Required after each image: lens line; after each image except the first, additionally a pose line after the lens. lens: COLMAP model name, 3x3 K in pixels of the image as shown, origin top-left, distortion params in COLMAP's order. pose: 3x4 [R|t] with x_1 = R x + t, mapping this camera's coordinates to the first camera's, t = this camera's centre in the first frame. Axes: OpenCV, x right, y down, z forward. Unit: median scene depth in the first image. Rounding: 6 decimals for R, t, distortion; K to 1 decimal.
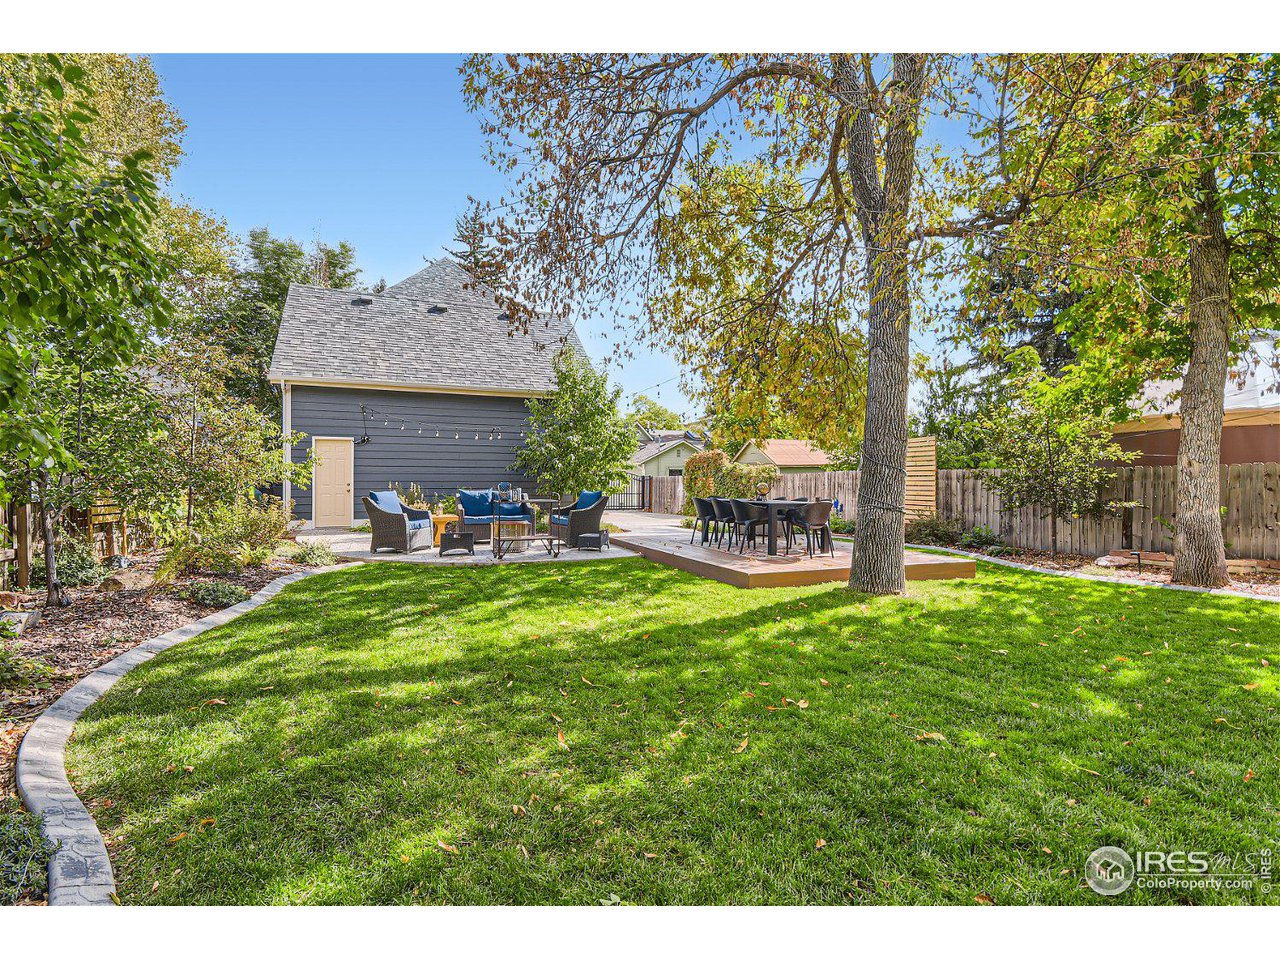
lens RADIAL K [[622.9, 0, 636.0], [0, 622.9, 487.6], [0, 0, 1]] dist [0.001508, -0.001598]
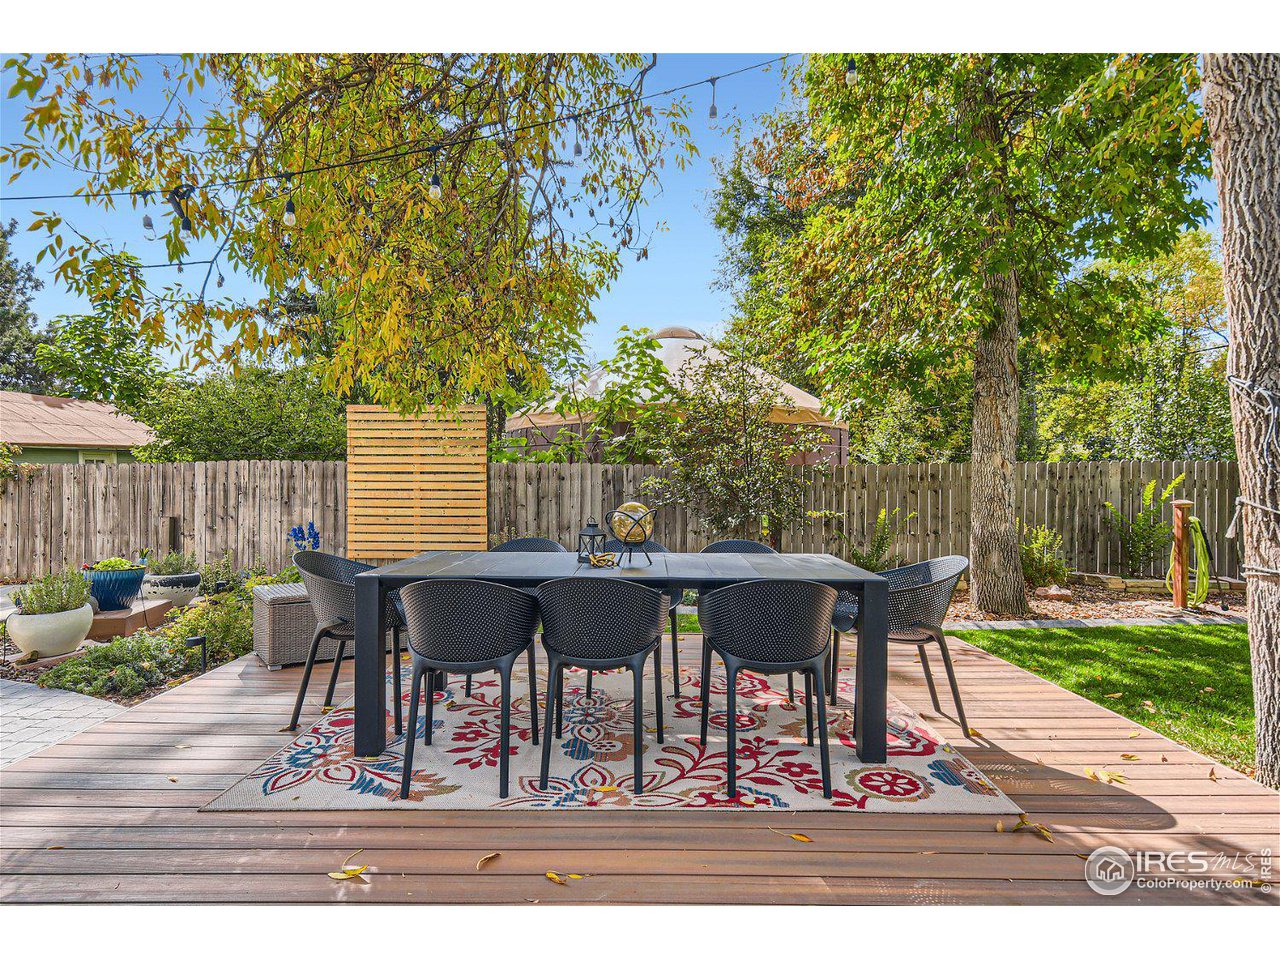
lens RADIAL K [[711.5, 0, 634.2], [0, 711.5, 485.3], [0, 0, 1]] dist [-0.003606, -0.000670]
pose [[0.377172, -0.013484, 0.926045, -0.076602], [0.007052, 0.999907, 0.011688, -0.014293], [-0.926117, 0.002122, 0.377231, 0.625366]]
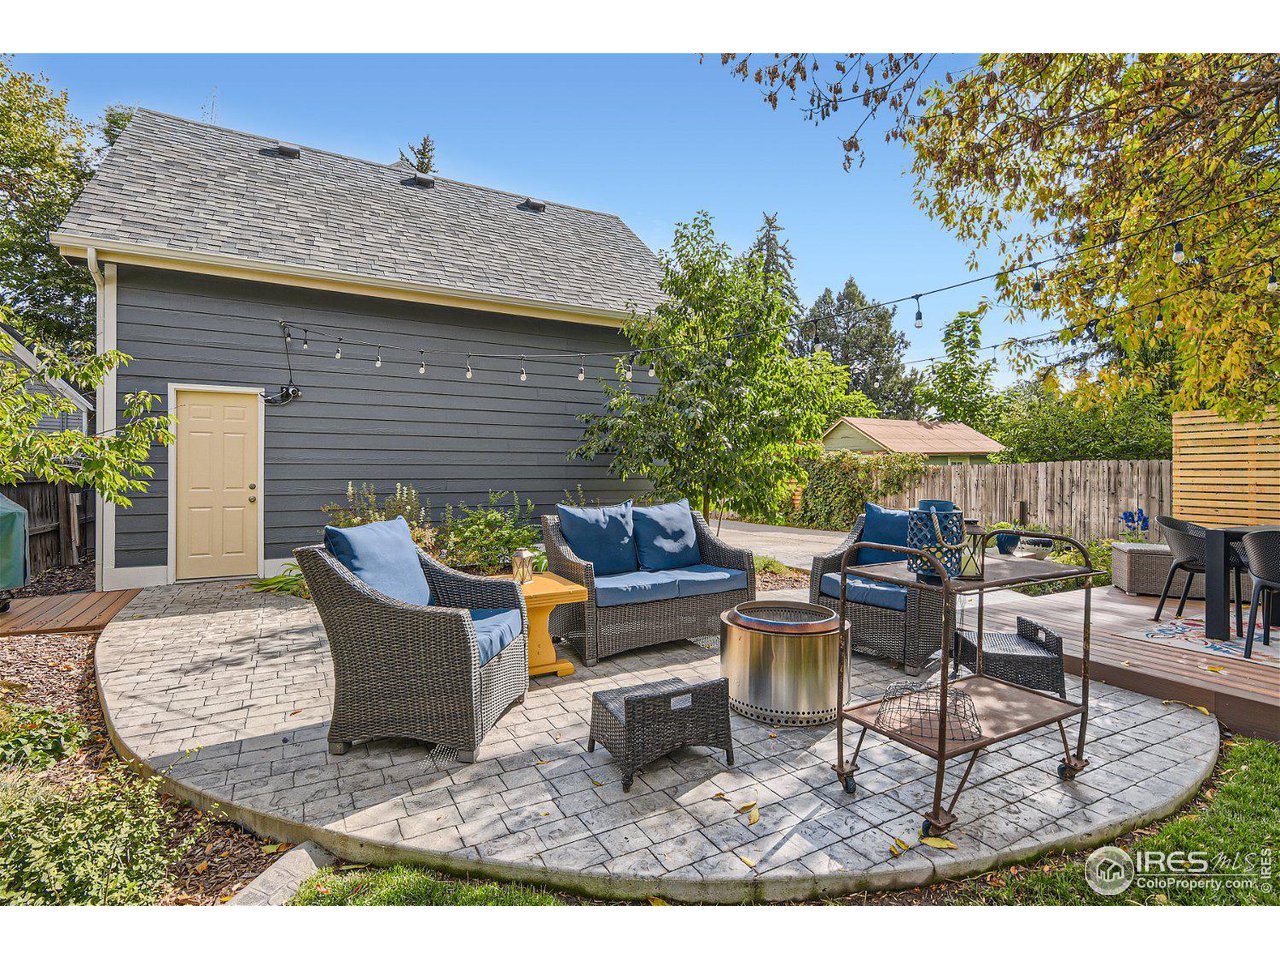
lens RADIAL K [[622.9, 0, 638.1], [0, 622.9, 477.6], [0, 0, 1]] dist [0.001508, -0.001598]
pose [[0.993524, -0.001283, 0.113614, -0.228834], [0.001535, 0.999997, -0.002129, -0.010742], [-0.113611, 0.002289, 0.993523, 0.506664]]
